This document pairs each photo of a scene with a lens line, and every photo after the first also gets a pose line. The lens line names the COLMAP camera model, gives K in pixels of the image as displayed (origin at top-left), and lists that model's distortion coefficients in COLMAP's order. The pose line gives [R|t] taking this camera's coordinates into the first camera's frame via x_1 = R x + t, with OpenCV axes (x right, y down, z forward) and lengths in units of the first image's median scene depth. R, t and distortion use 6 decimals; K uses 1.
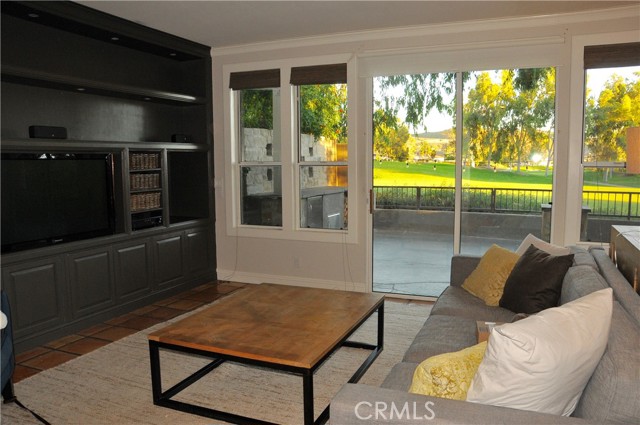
lens RADIAL K [[504.7, 0, 329.9], [0, 504.7, 225.1], [0, 0, 1]] dist [-0.146881, 0.110808]
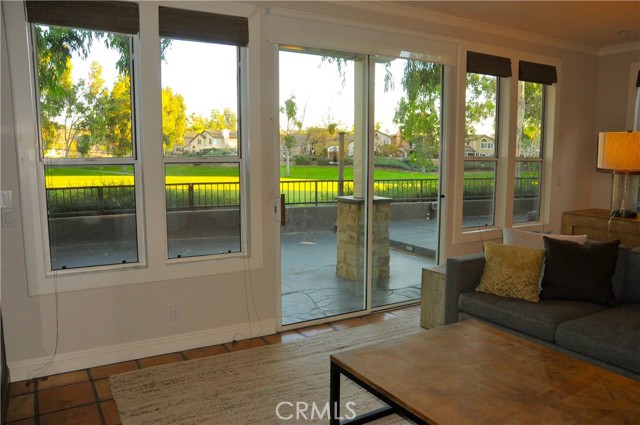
lens RADIAL K [[504.7, 0, 329.9], [0, 504.7, 225.1], [0, 0, 1]] dist [-0.146881, 0.110808]
pose [[0.589700, -0.108304, 0.800328, -0.250860], [0.093020, 0.993481, 0.065903, -0.034887], [-0.802248, 0.035583, 0.595930, 0.256889]]
